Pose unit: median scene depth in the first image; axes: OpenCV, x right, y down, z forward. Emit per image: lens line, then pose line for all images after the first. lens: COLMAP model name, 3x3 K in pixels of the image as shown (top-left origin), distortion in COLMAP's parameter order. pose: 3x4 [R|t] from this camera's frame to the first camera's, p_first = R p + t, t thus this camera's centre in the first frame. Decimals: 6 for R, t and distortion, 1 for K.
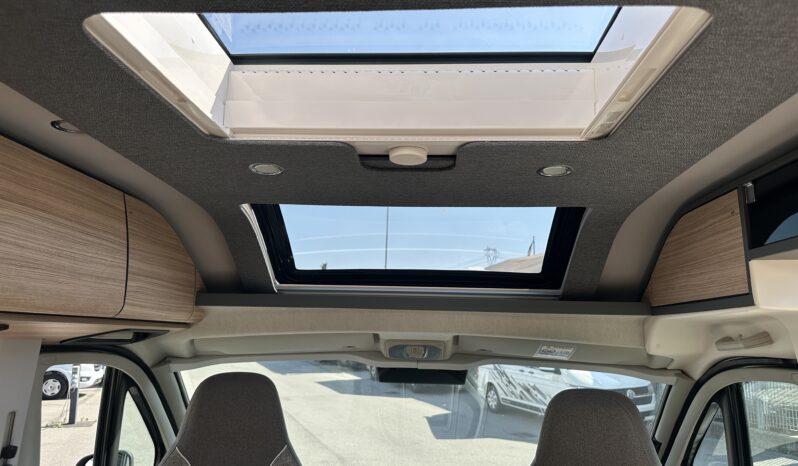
lens RADIAL K [[589.5, 0, 409.6], [0, 589.5, 231.0], [0, 0, 1]] dist [0.113348, -0.189011]
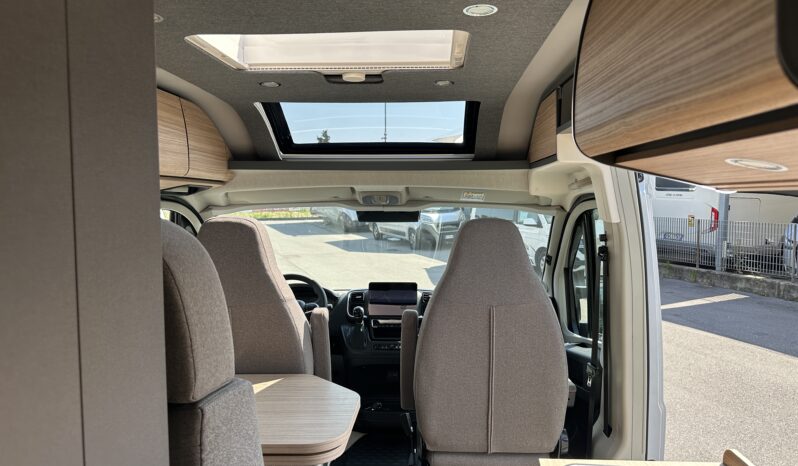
lens RADIAL K [[567.0, 0, 401.5], [0, 567.0, 236.7], [0, 0, 1]] dist [0.037214, -0.052842]
pose [[0.999717, -0.019049, -0.014259, 0.089777], [0.021919, 0.970429, 0.240390, -0.043331], [0.009258, -0.240635, 0.970572, -0.409761]]
